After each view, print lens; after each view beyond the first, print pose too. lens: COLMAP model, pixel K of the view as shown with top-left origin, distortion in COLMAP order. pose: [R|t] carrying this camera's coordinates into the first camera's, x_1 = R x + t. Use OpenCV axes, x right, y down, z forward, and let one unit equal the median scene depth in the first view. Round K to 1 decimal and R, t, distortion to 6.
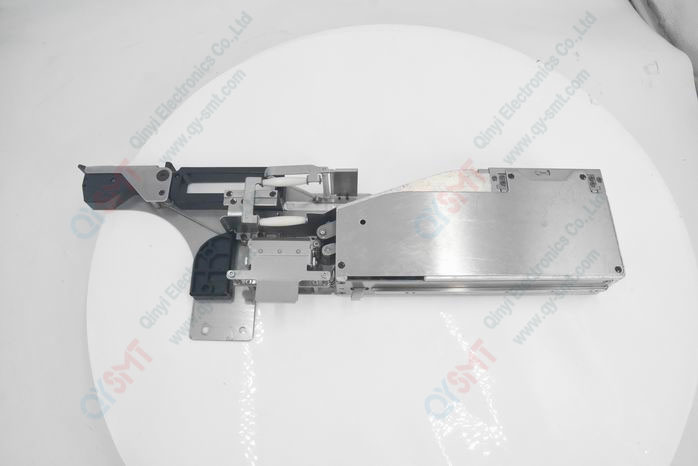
lens RADIAL K [[490.6, 0, 349.0], [0, 490.6, 233.0], [0, 0, 1]] dist [-0.090413, 0.000259]
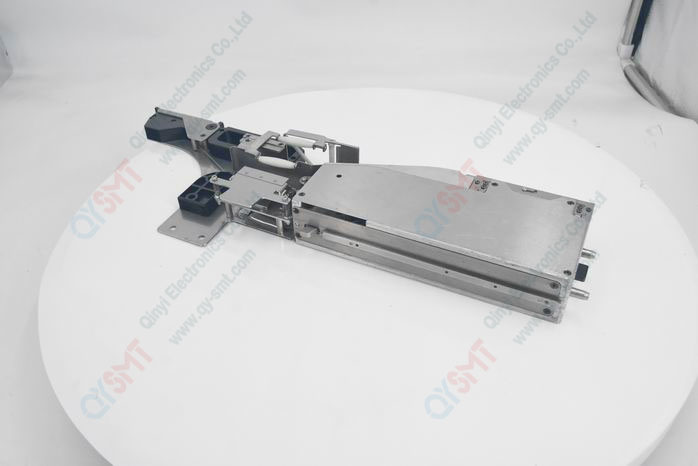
lens RADIAL K [[642.0, 0, 349.0], [0, 642.0, 233.0], [0, 0, 1]] dist [0.006618, 0.001386]
pose [[0.899607, 0.263966, -0.347892, 0.545401], [-0.392447, 0.838104, -0.378903, 0.581152], [0.191552, 0.477393, 0.857557, -0.146306]]
